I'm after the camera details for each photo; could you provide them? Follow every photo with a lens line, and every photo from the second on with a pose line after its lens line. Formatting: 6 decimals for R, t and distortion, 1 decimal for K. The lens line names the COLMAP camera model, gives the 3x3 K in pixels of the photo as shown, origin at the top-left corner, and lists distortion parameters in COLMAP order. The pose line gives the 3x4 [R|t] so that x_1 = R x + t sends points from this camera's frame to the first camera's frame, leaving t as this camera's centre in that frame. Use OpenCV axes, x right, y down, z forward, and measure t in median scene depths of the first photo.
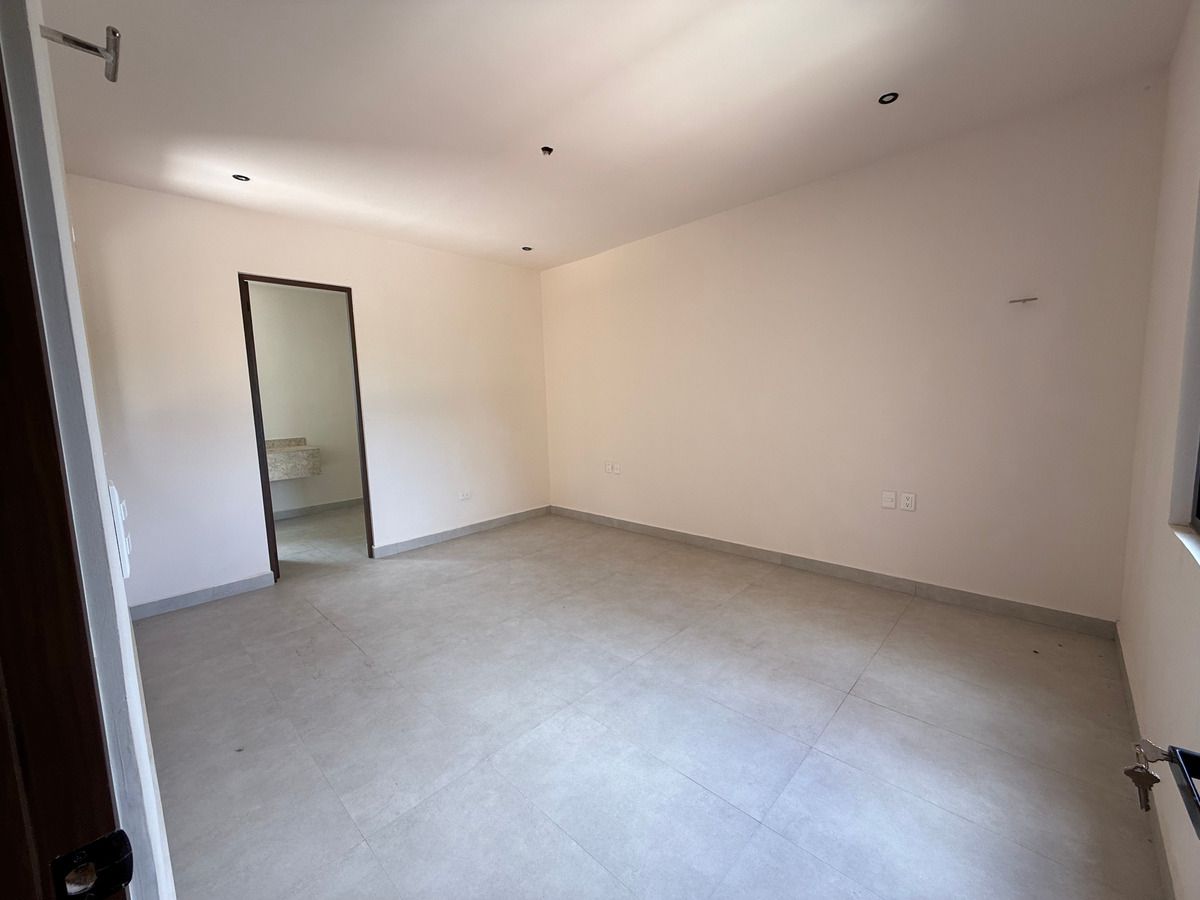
lens RADIAL K [[480.9, 0, 599.6], [0, 480.9, 446.2], [0, 0, 1]] dist [-0.000066, -0.000015]
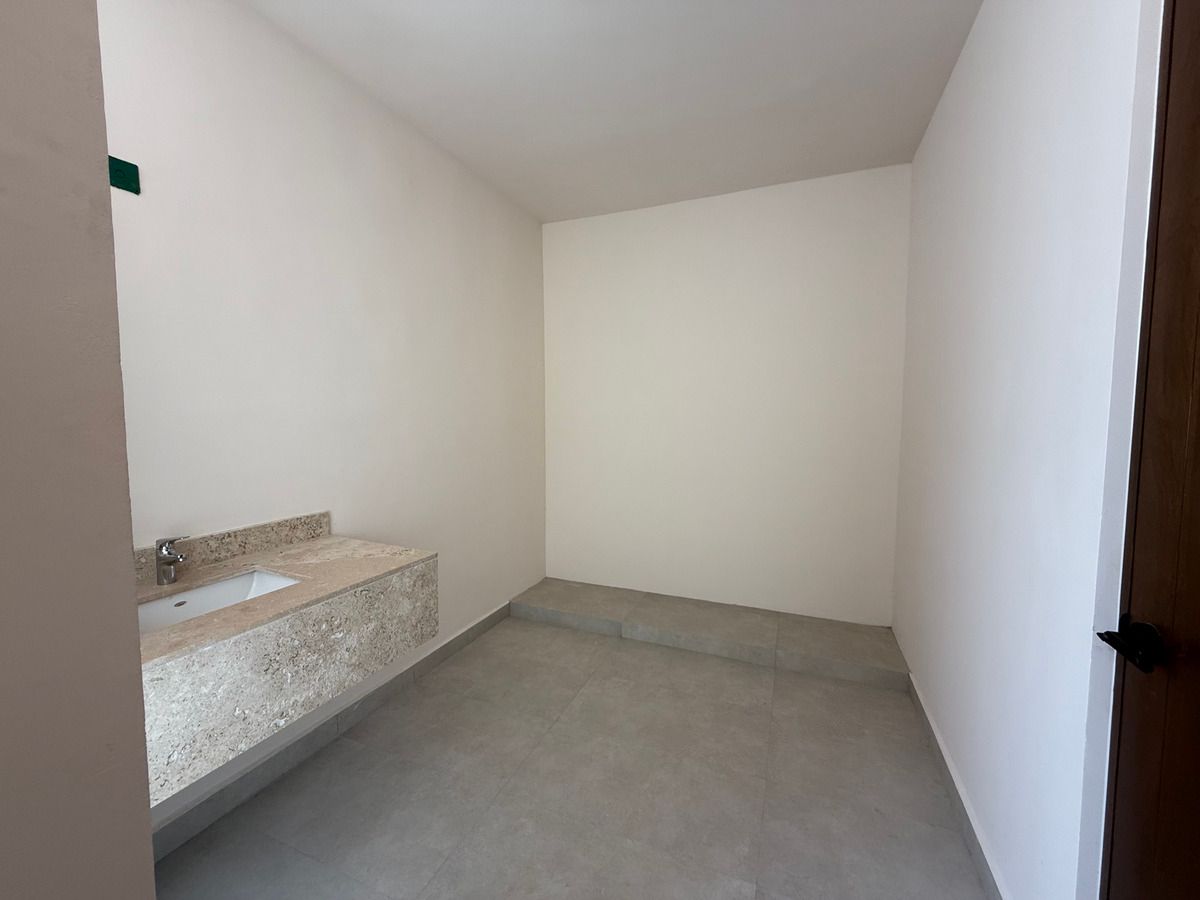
lens RADIAL K [[480.9, 0, 599.6], [0, 480.9, 446.2], [0, 0, 1]] dist [-0.000066, -0.000015]
pose [[0.932670, 0.008682, 0.360625, -0.570154], [0.007891, 0.998980, -0.044460, -0.047558], [-0.360644, 0.044312, 0.931651, 0.634509]]
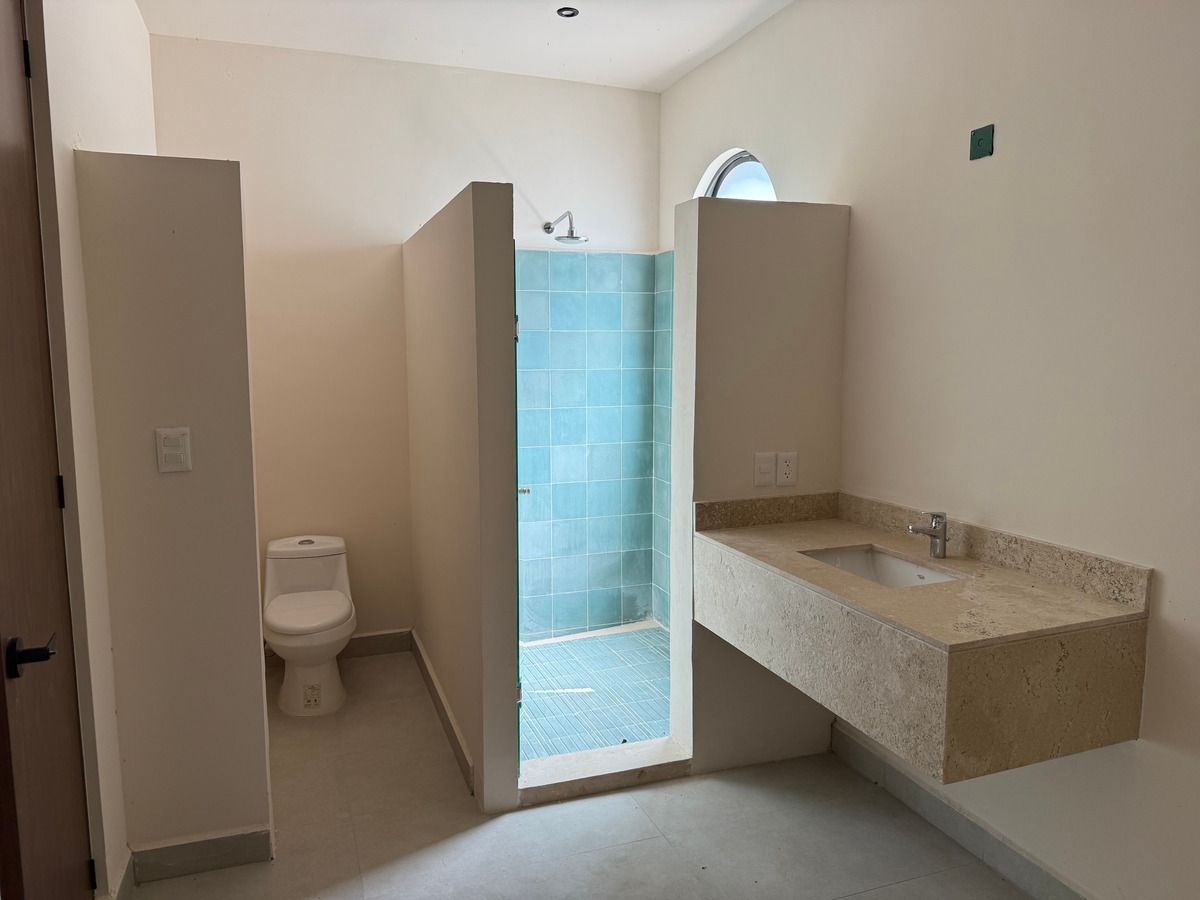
lens RADIAL K [[845.2, 0, 593.5], [0, 845.2, 456.3], [0, 0, 1]] dist [0.005376, 0.001585]
pose [[-0.445170, 0.143068, -0.883943, -0.246039], [-0.080055, 0.976842, 0.198421, -0.109530], [0.891860, 0.159095, -0.423407, 0.956381]]
